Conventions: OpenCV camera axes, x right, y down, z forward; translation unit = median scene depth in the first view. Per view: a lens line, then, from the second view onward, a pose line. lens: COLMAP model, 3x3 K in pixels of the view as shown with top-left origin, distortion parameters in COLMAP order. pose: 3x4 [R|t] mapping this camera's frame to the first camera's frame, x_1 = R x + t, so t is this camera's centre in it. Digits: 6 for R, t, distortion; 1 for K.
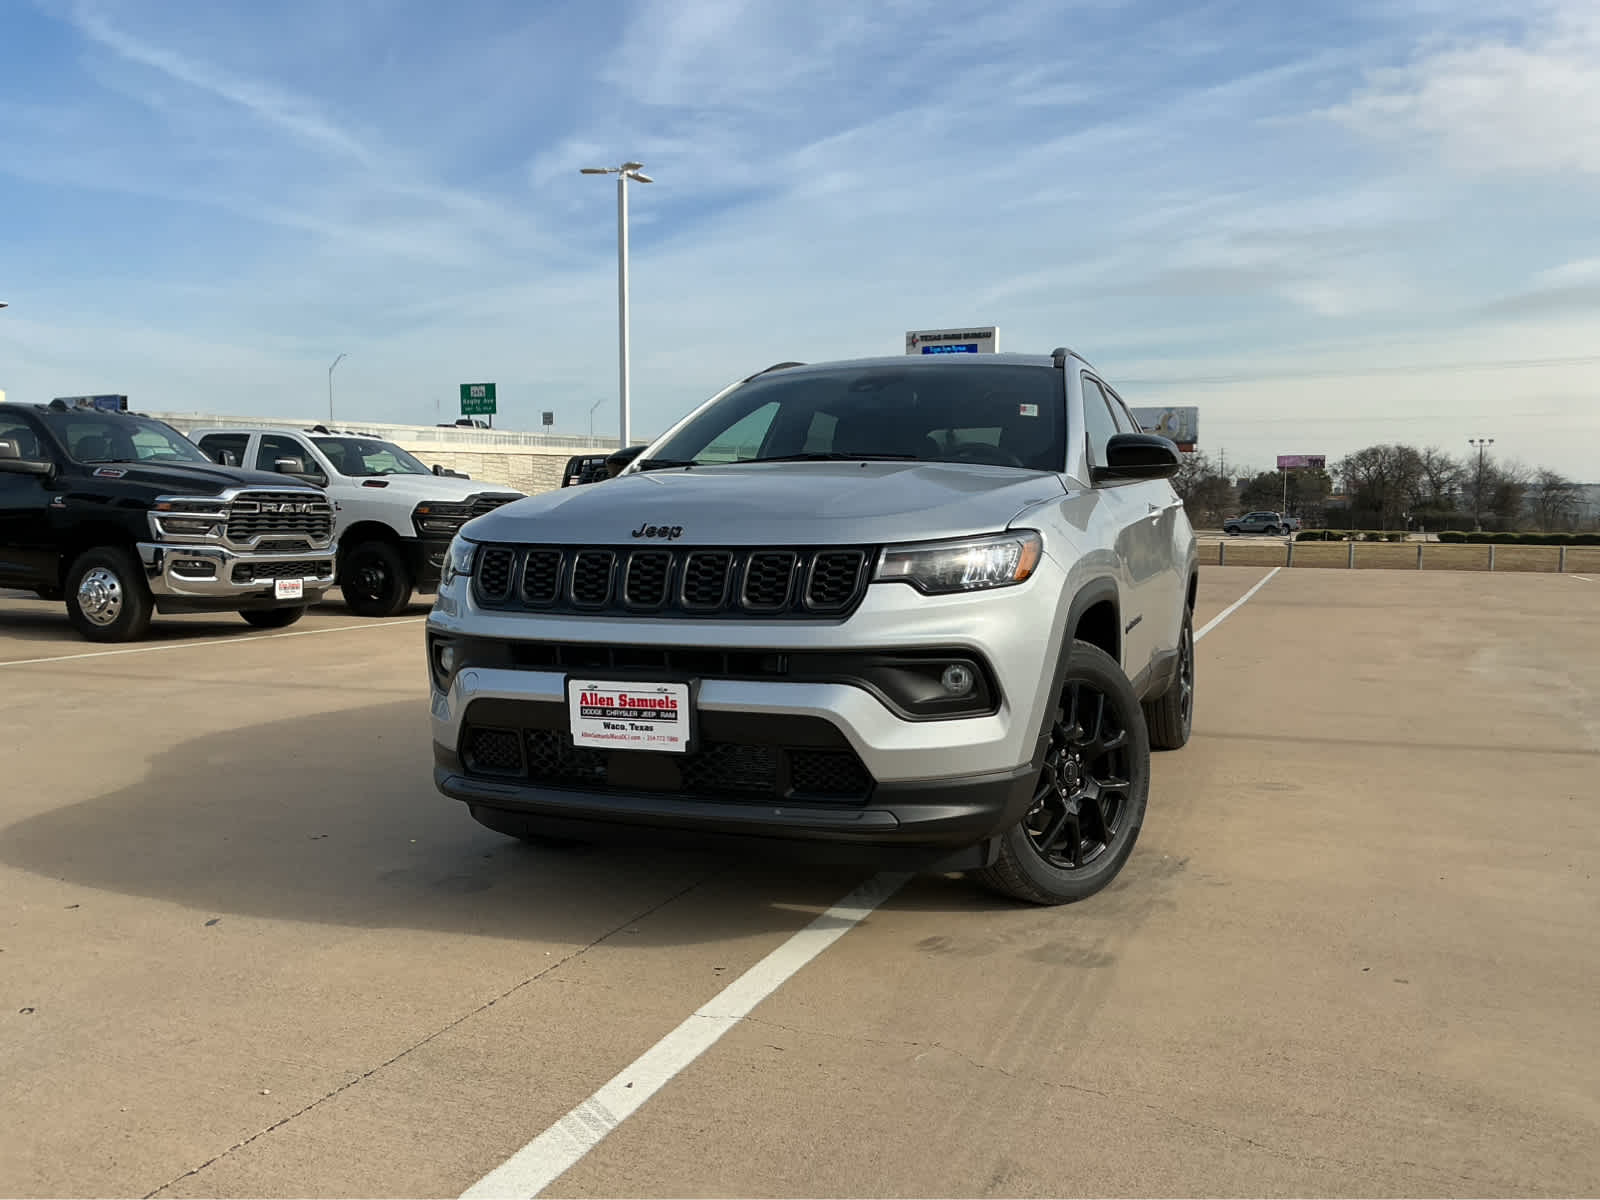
lens RADIAL K [[1325.3, 0, 894.7], [0, 1325.3, 671.5], [0, 0, 1]] dist [0.070745, -0.140697]
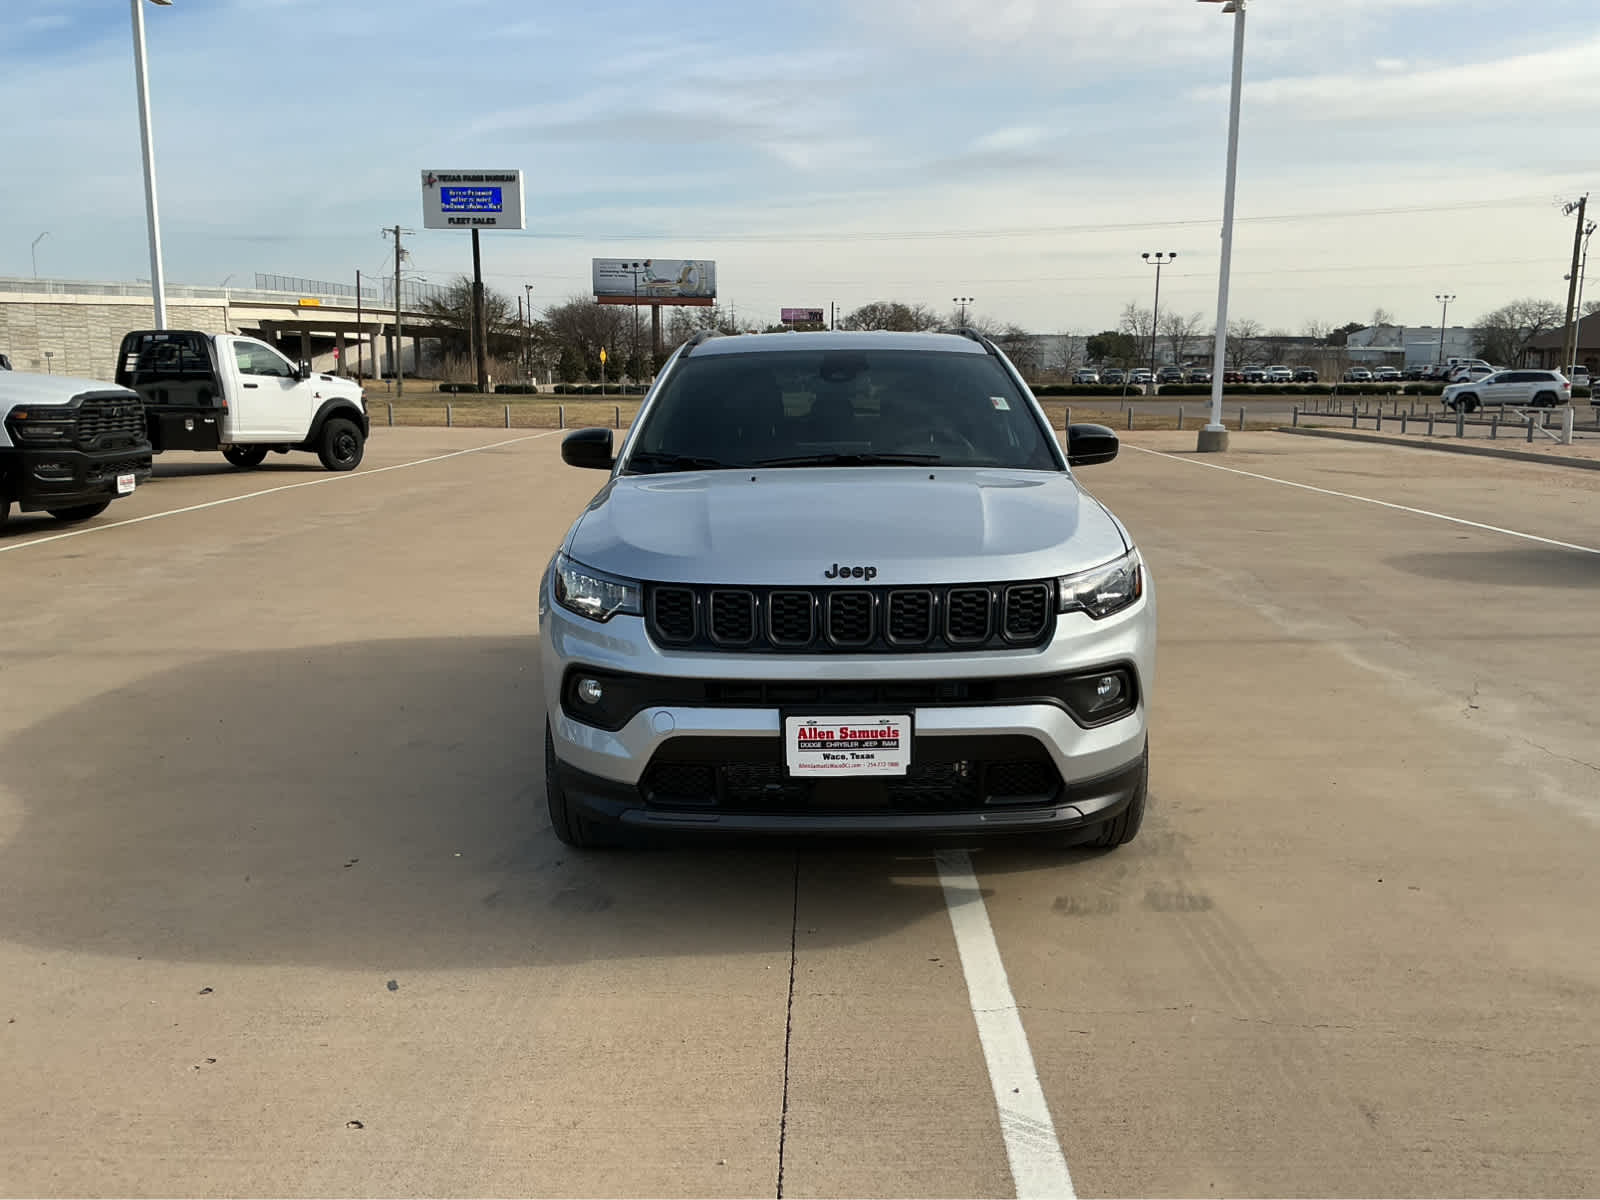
lens RADIAL K [[1325.3, 0, 806.6], [0, 1325.3, 616.6], [0, 0, 1]] dist [0.070745, -0.140697]
pose [[0.936629, -0.069683, 0.343323, -0.591739], [0.038874, 0.994639, 0.095824, -0.175862], [-0.348160, -0.076405, 0.934316, 0.004611]]
